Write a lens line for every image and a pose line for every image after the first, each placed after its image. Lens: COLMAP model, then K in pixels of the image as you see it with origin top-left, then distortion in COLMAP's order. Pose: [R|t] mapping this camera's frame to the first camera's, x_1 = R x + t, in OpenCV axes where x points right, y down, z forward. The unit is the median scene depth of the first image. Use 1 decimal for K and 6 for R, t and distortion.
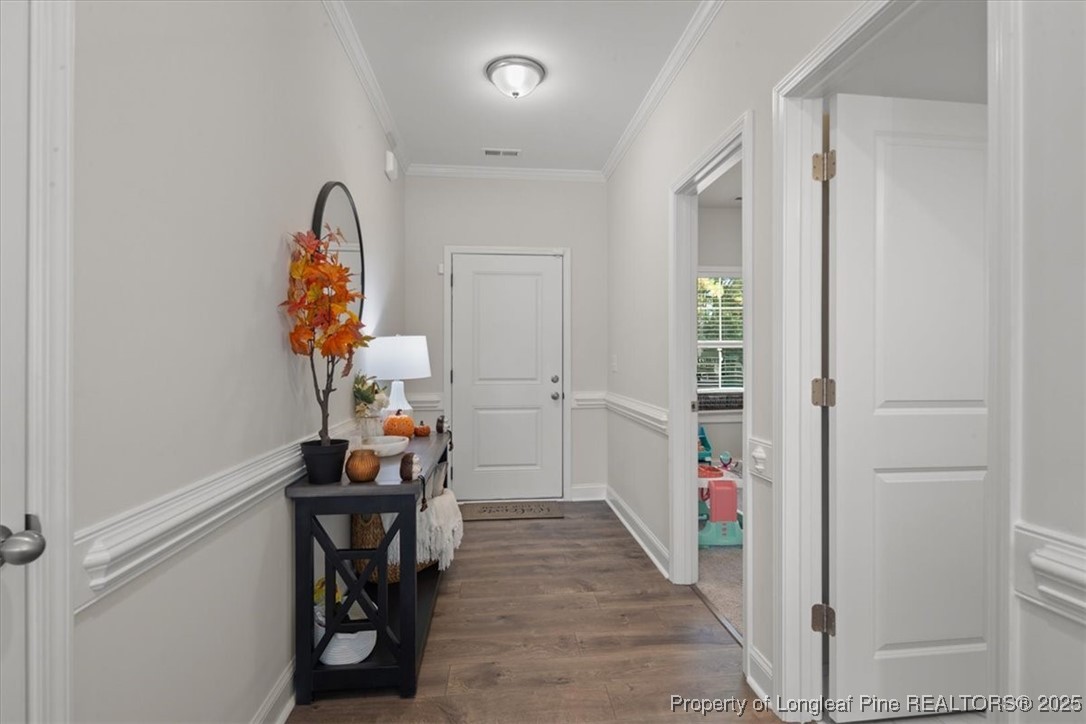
lens RADIAL K [[525.6, 0, 545.7], [0, 525.6, 363.3], [0, 0, 1]] dist [0.004293, -0.000353]
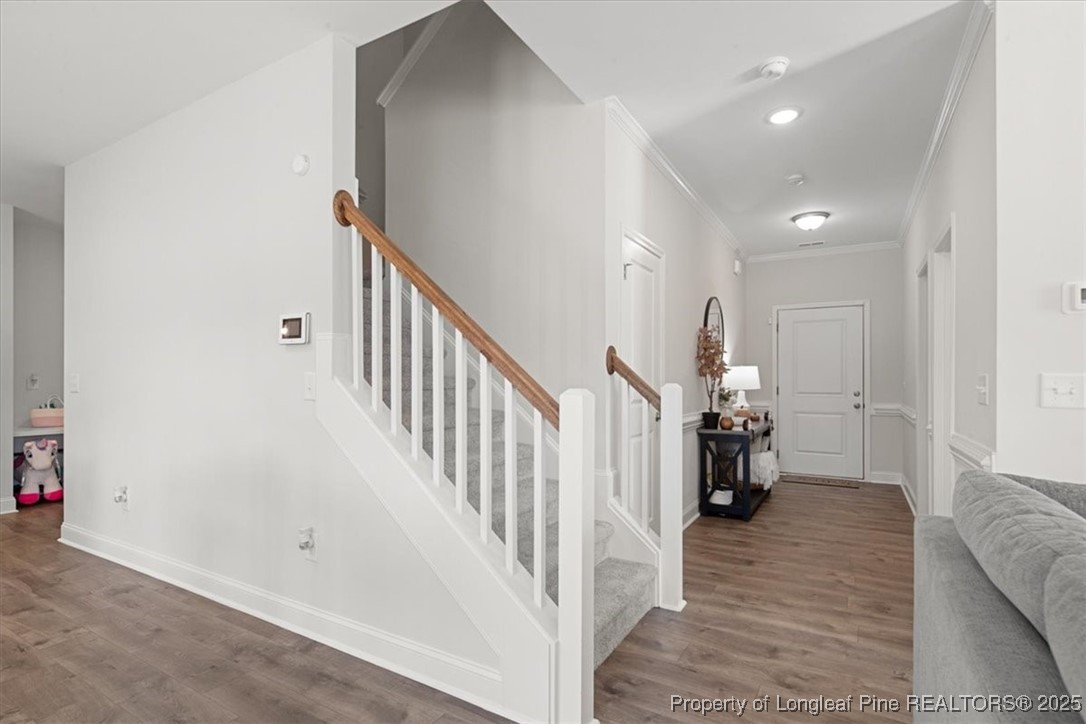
lens RADIAL K [[525.6, 0, 545.7], [0, 525.6, 363.3], [0, 0, 1]] dist [0.004293, -0.000353]
pose [[0.807193, -0.010800, -0.590189, 0.346235], [-0.011179, 0.999374, -0.033577, 0.010134], [0.590182, 0.033701, 0.806567, -1.223889]]
